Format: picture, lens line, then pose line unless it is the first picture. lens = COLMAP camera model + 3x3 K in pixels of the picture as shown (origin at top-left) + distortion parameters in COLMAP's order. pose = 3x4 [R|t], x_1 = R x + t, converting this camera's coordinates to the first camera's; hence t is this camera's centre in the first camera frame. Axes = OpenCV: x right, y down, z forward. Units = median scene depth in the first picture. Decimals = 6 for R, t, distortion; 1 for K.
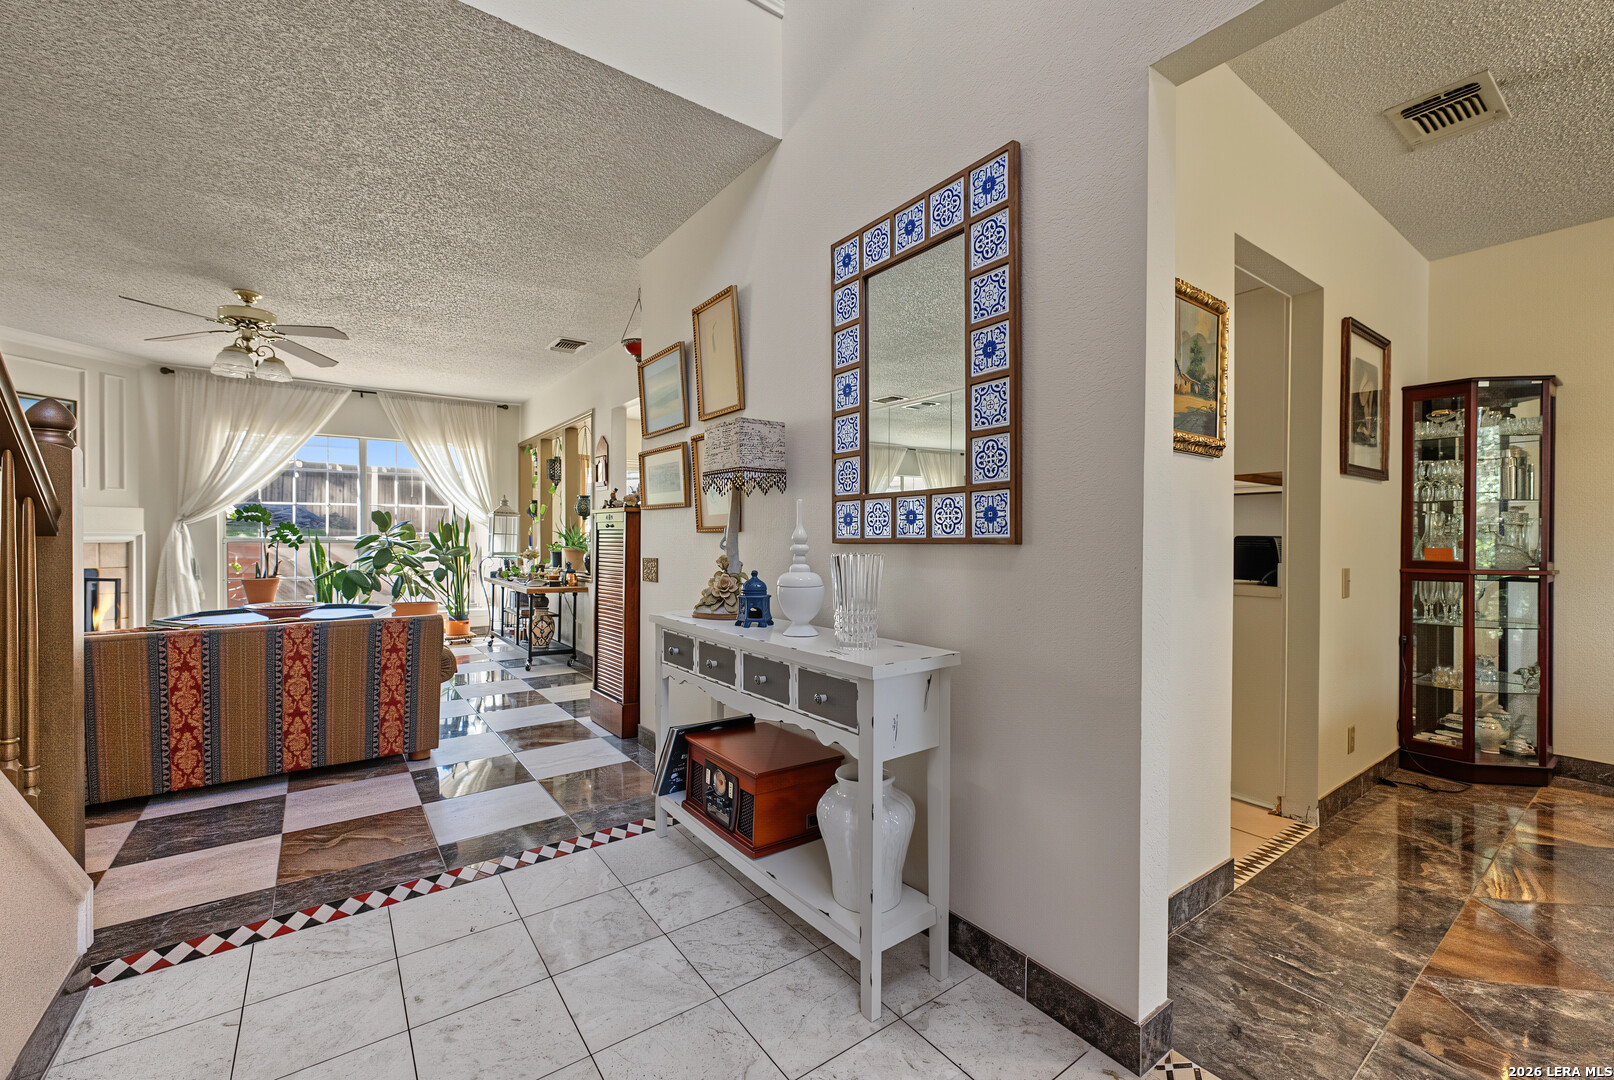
lens RADIAL K [[658.0, 0, 807.7], [0, 658.0, 542.7], [0, 0, 1]] dist [-0.000038, -0.001243]
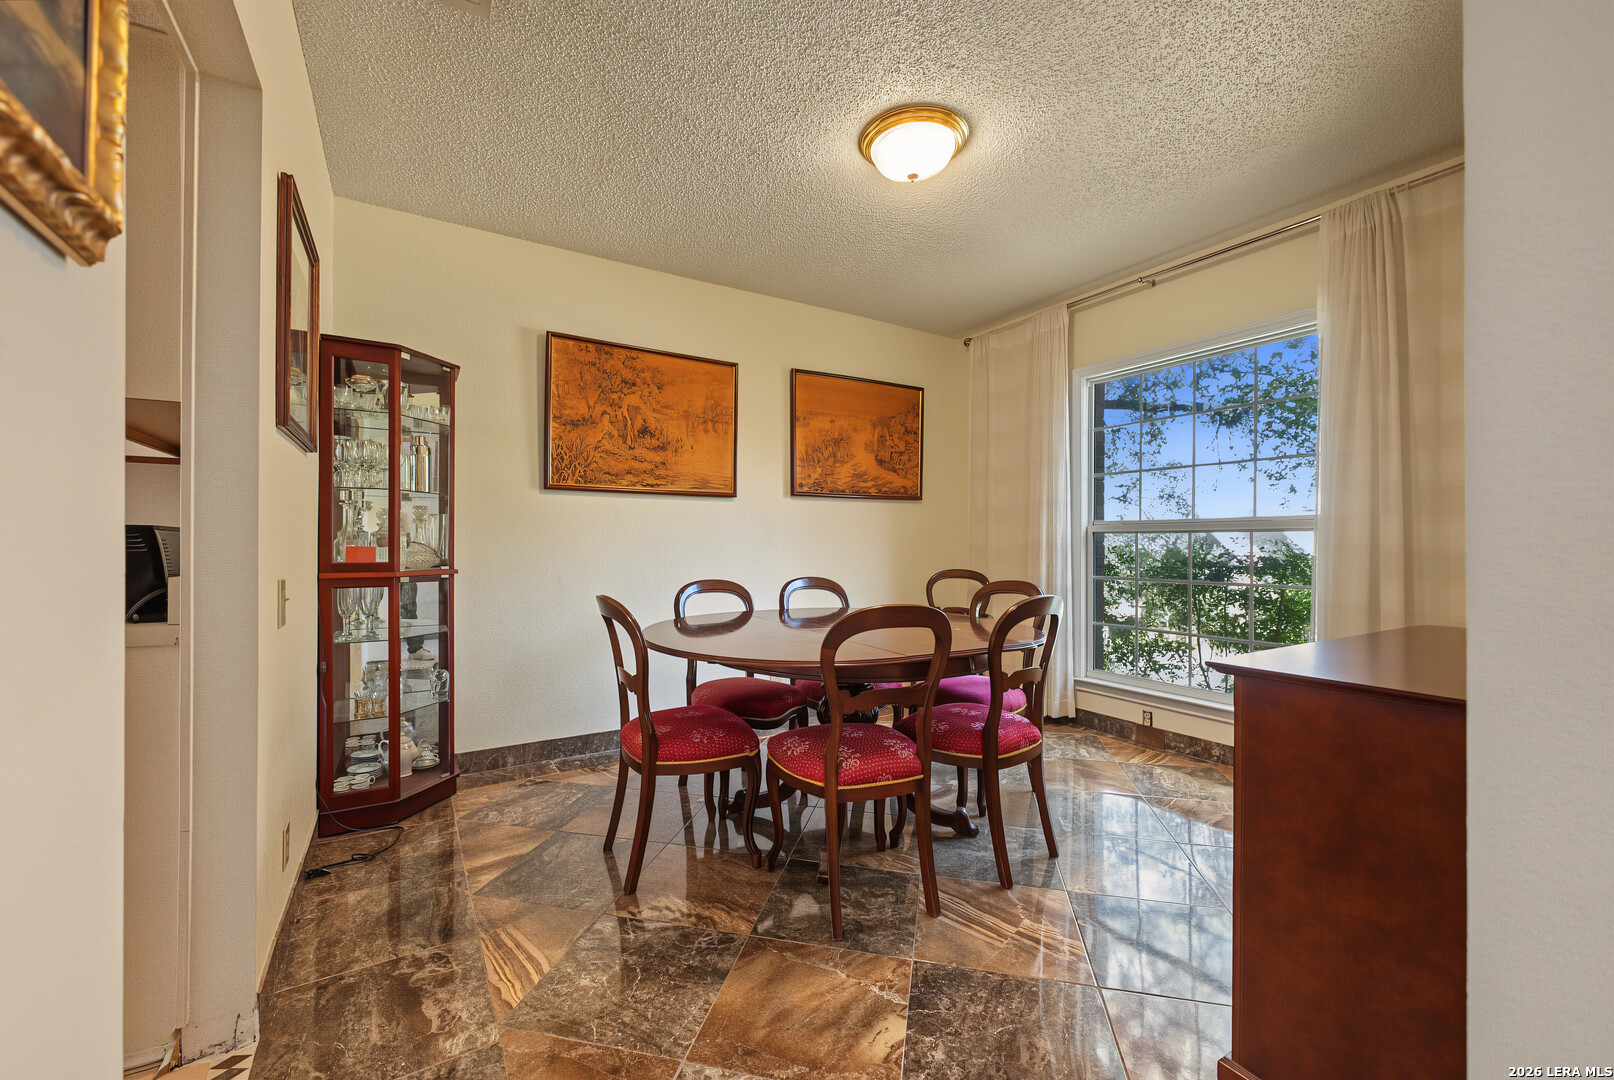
lens RADIAL K [[658.0, 0, 803.6], [0, 658.0, 542.6], [0, 0, 1]] dist [-0.000038, -0.001243]
pose [[0.100853, -0.002476, 0.994898, 0.219696], [0.006696, 0.999976, 0.001810, 0.005740], [-0.994879, 0.006479, 0.100868, 0.392689]]
